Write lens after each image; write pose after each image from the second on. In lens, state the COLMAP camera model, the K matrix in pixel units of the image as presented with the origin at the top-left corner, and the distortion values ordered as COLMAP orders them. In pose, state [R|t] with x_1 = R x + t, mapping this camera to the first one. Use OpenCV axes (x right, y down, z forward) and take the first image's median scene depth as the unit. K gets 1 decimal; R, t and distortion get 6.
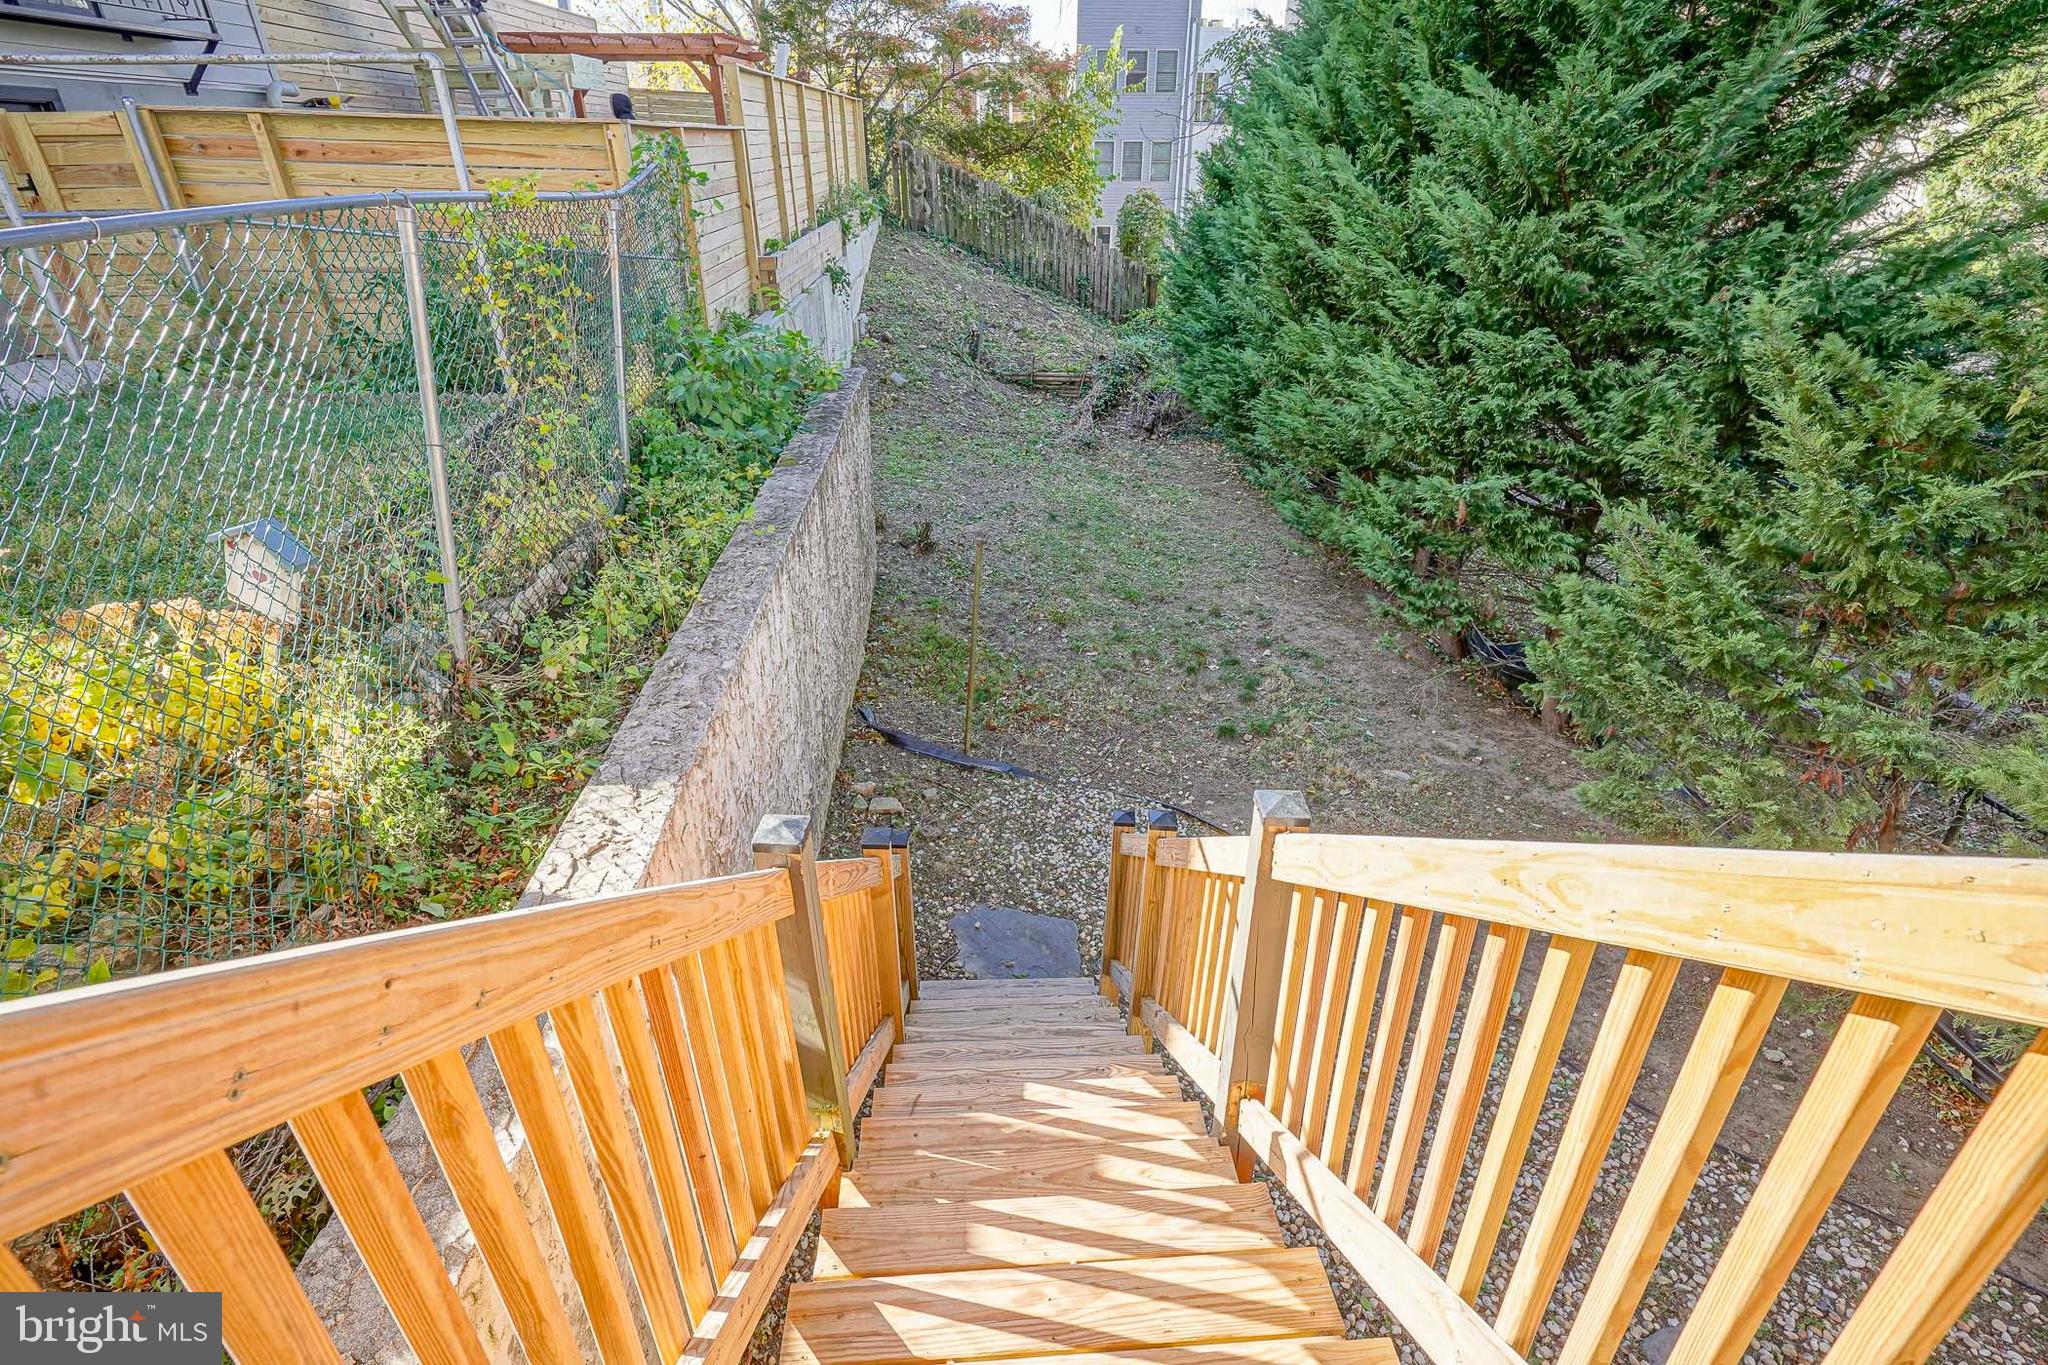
lens RADIAL K [[1007.8, 0, 1024.0], [0, 1007.8, 682.5], [0, 0, 1]] dist [-0.000717, 0.000171]
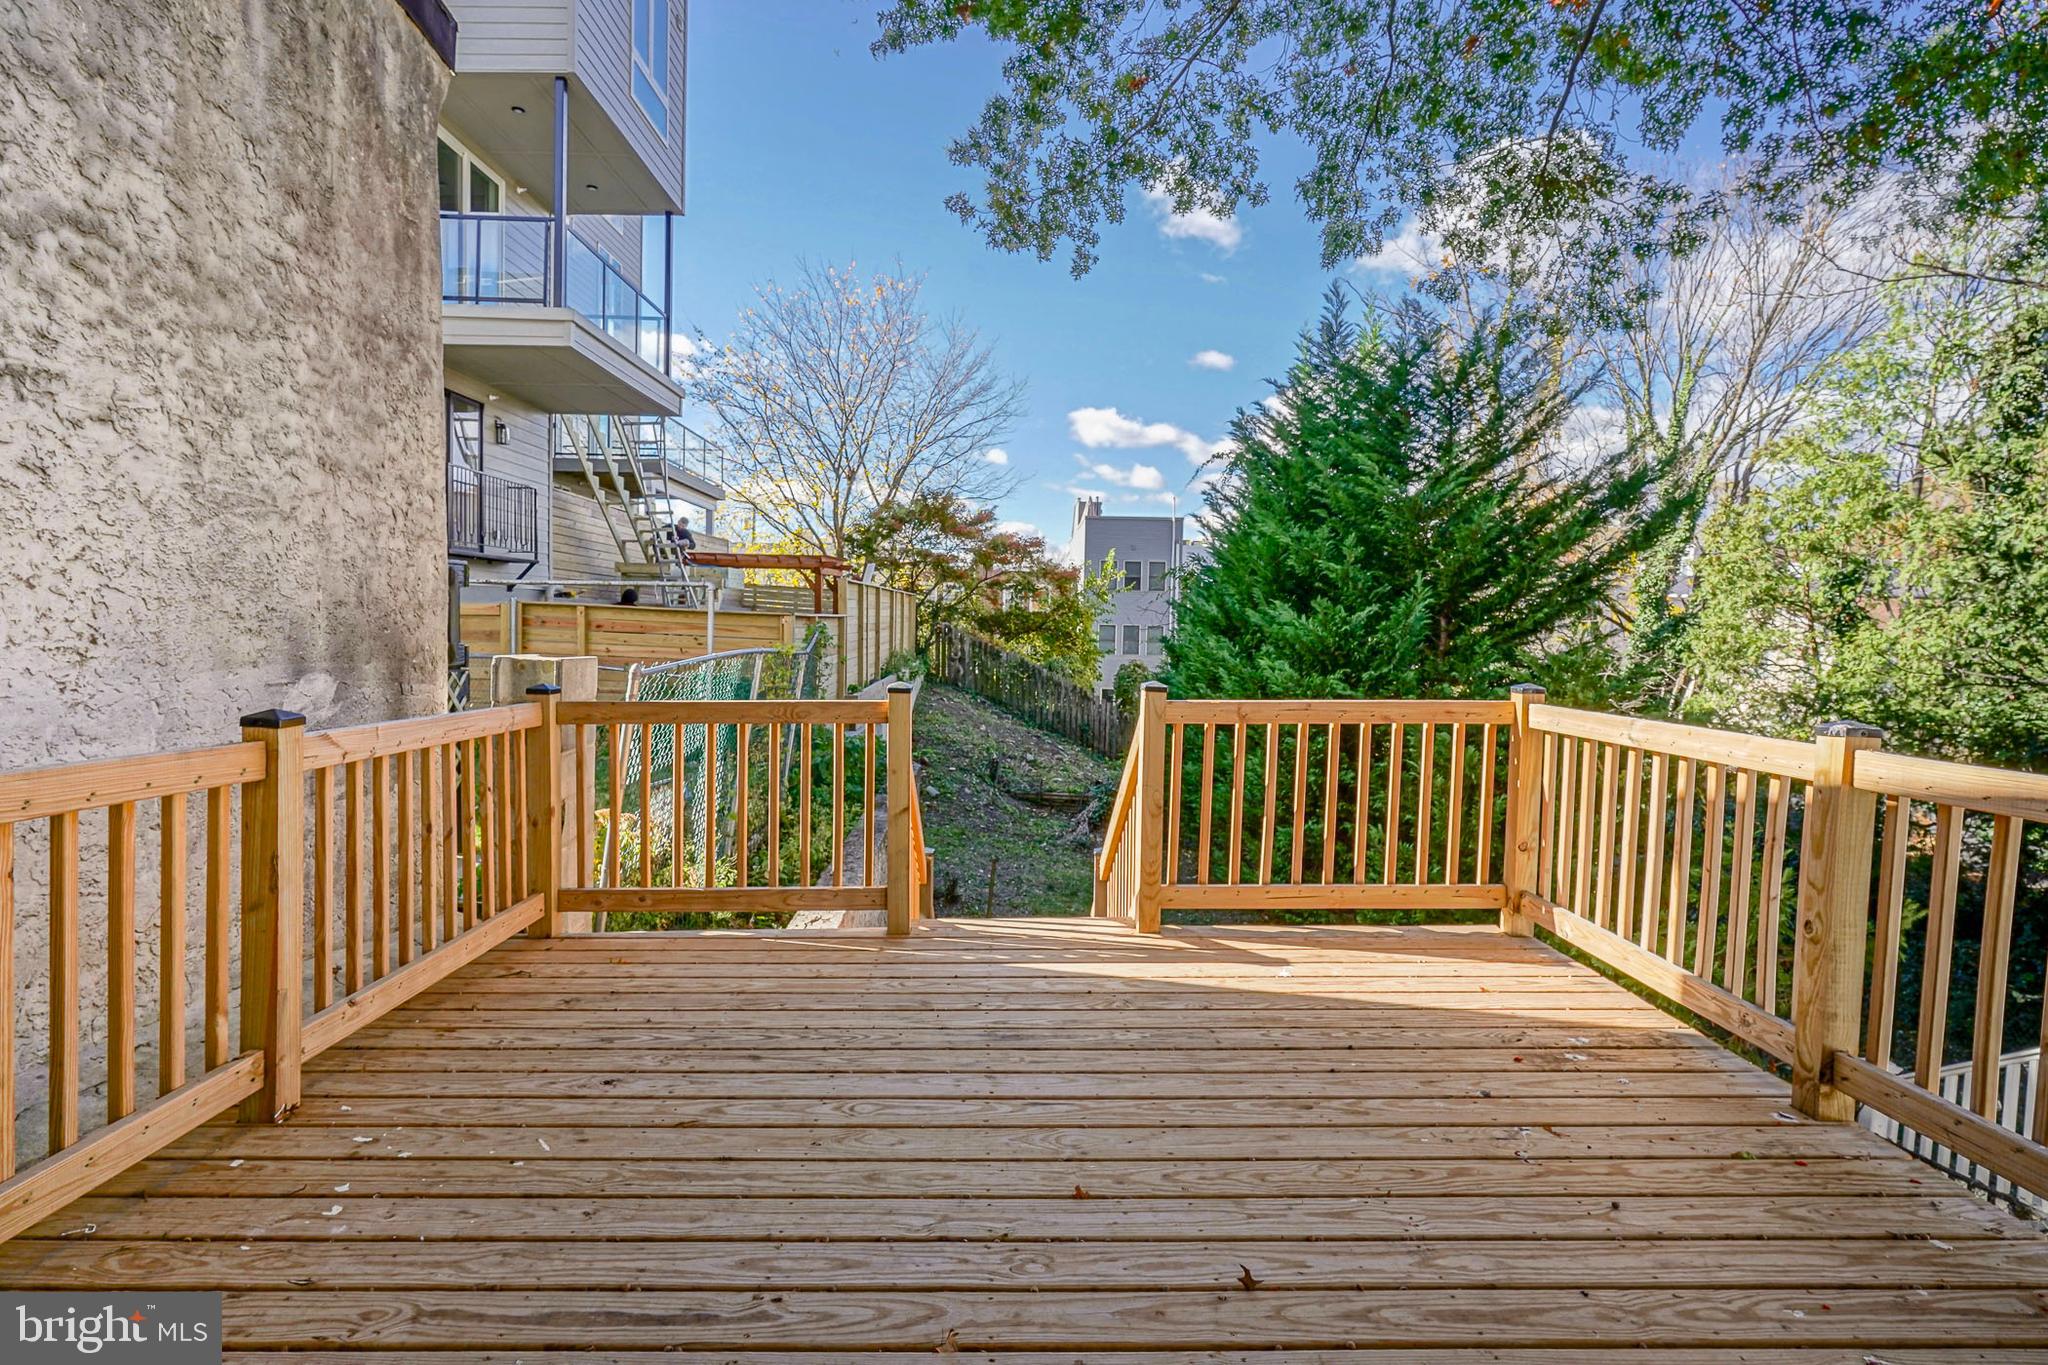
lens RADIAL K [[1007.8, 0, 1024.0], [0, 1007.8, 682.5], [0, 0, 1]] dist [-0.000717, 0.000171]
pose [[0.999590, 0.022540, -0.017639, 0.006353], [-0.027856, 0.907731, -0.418626, 0.076902], [0.006575, 0.418946, 0.907987, -0.152783]]
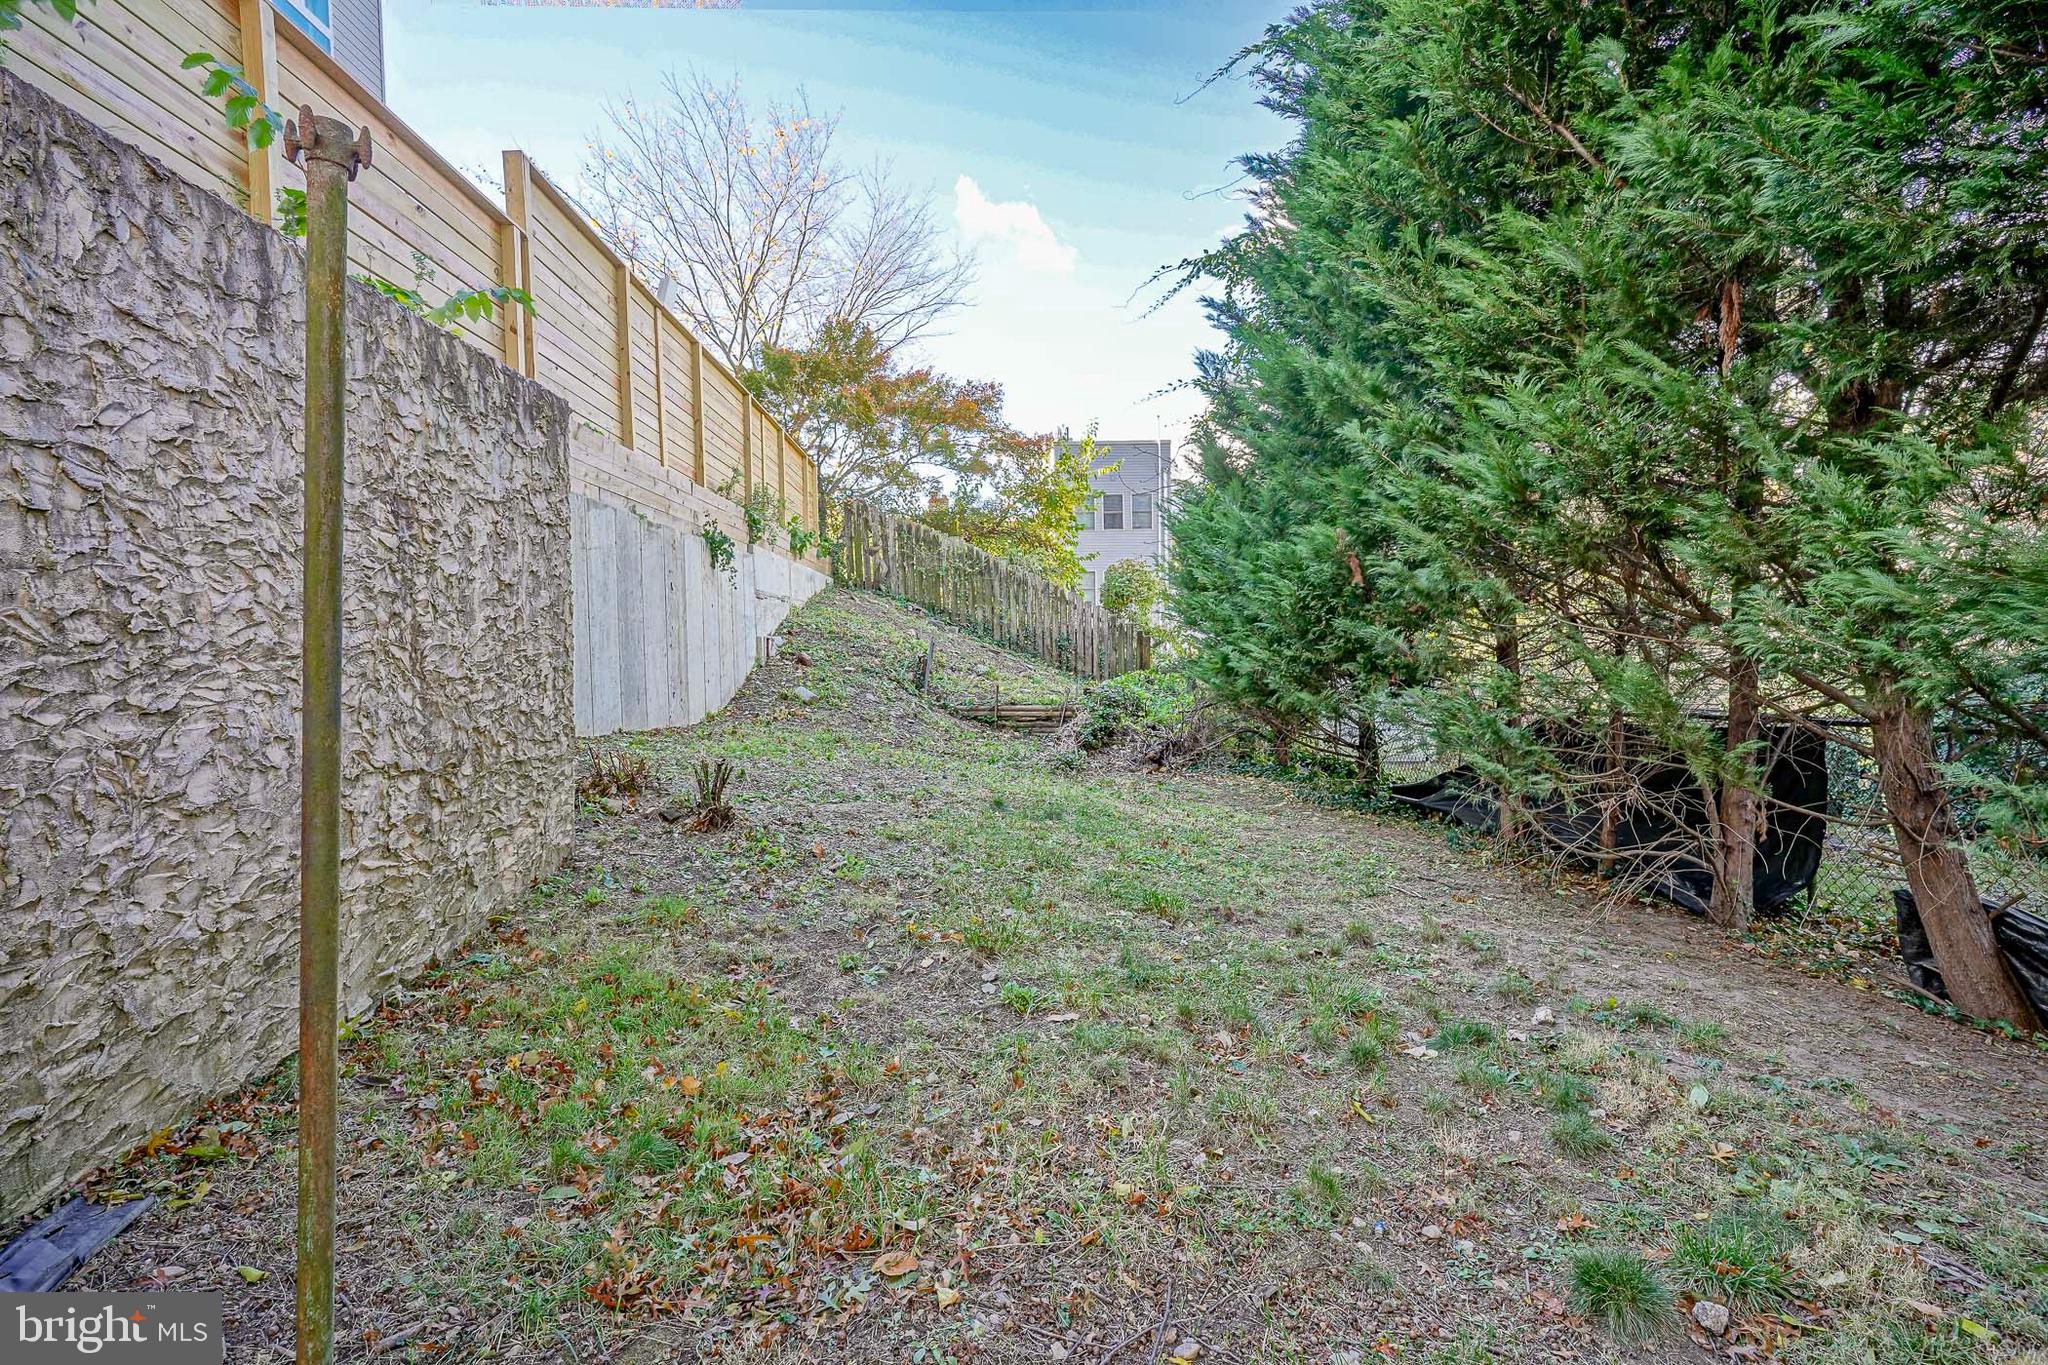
lens RADIAL K [[1007.8, 0, 1024.0], [0, 1007.8, 682.5], [0, 0, 1]] dist [-0.000717, 0.000171]
pose [[0.999812, -0.018780, 0.004877, 0.023474], [0.019038, 0.900968, -0.433467, 0.007543], [0.003746, 0.433478, 0.901156, 0.275621]]
